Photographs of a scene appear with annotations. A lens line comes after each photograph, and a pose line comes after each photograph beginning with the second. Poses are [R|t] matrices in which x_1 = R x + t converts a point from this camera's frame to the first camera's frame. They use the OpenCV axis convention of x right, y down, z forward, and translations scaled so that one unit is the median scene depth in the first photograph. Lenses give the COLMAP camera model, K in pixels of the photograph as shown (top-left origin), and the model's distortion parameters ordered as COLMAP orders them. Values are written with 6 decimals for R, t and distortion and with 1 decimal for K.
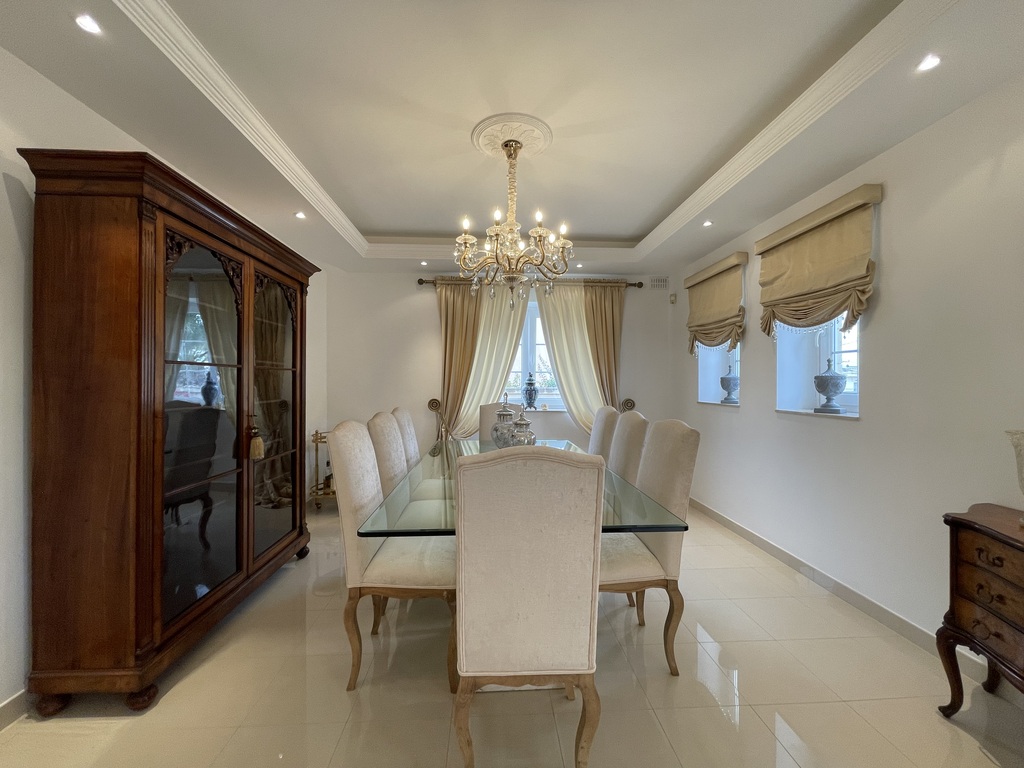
lens RADIAL K [[415.2, 0, 509.7], [0, 415.2, 383.5], [0, 0, 1]] dist [-0.002139, -0.000267]
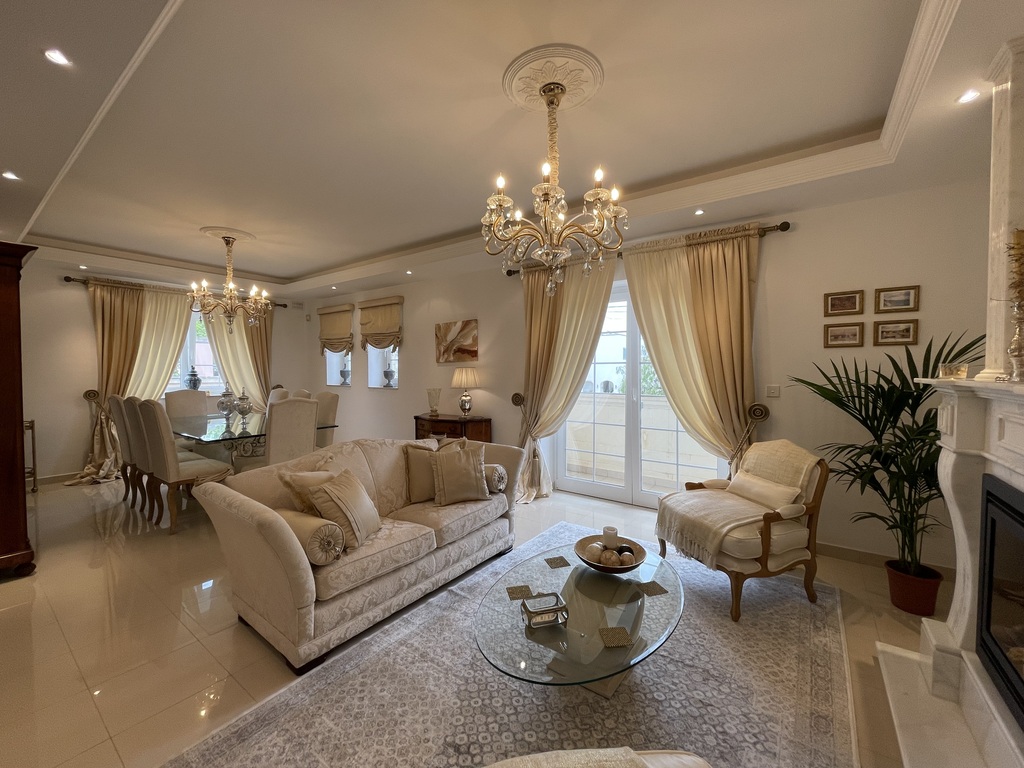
lens RADIAL K [[415.2, 0, 509.7], [0, 415.2, 383.5], [0, 0, 1]] dist [-0.002139, -0.000267]
pose [[0.631206, -0.026511, 0.775162, -0.413755], [0.000773, 0.999437, 0.033552, -0.018514], [-0.775615, -0.020579, 0.630871, -0.684259]]
